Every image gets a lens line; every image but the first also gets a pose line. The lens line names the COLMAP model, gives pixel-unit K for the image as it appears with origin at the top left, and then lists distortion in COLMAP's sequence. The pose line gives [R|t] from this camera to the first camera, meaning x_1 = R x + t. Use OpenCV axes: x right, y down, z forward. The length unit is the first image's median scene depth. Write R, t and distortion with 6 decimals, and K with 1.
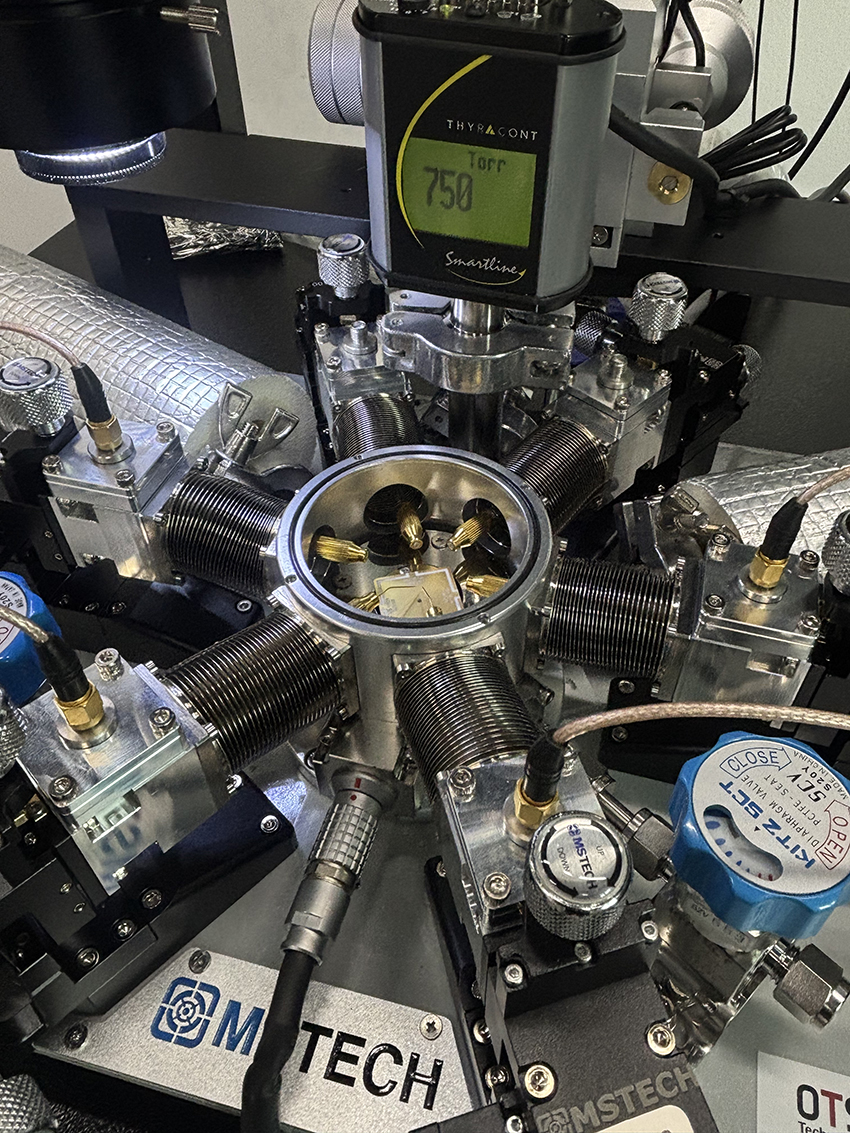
lens RADIAL K [[883.3, 0, 455.7], [0, 883.3, 566.2], [0, 0, 1]] dist [0.025190, -0.008523]
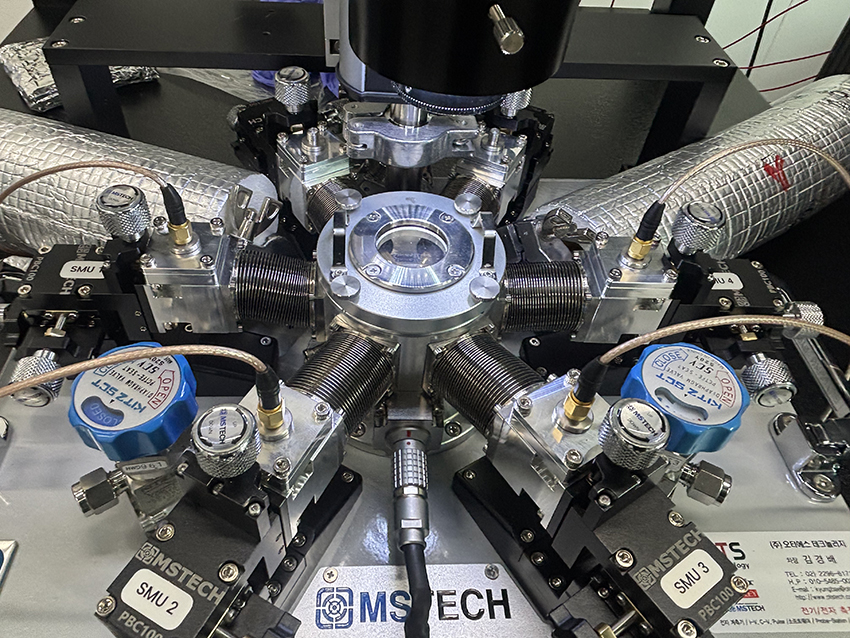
lens RADIAL K [[662.7, 0, 400.7], [0, 662.7, 318.3], [0, 0, 1]] dist [0.025190, -0.008523]
pose [[0.957062, -0.187345, 0.221210, -0.353762], [0.178799, 0.982161, 0.058229, -0.018507], [-0.228173, -0.016176, 0.973486, -0.097934]]
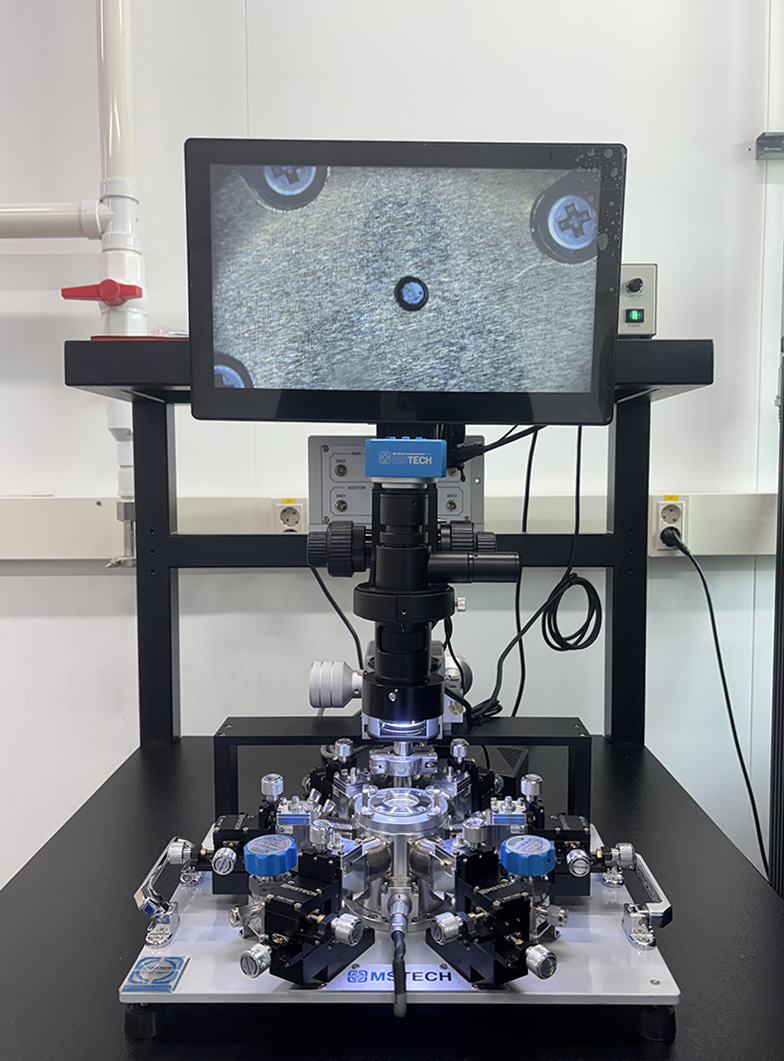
lens RADIAL K [[981.9, 0, 392.0], [0, 981.9, 530.5], [0, 0, 1]] dist [0.147776, 0.008482]
pose [[0.971506, -0.026305, 0.235549, -0.910379], [0.174652, 0.751294, -0.636439, 1.491176], [-0.160225, 0.659444, 0.734481, -2.275382]]
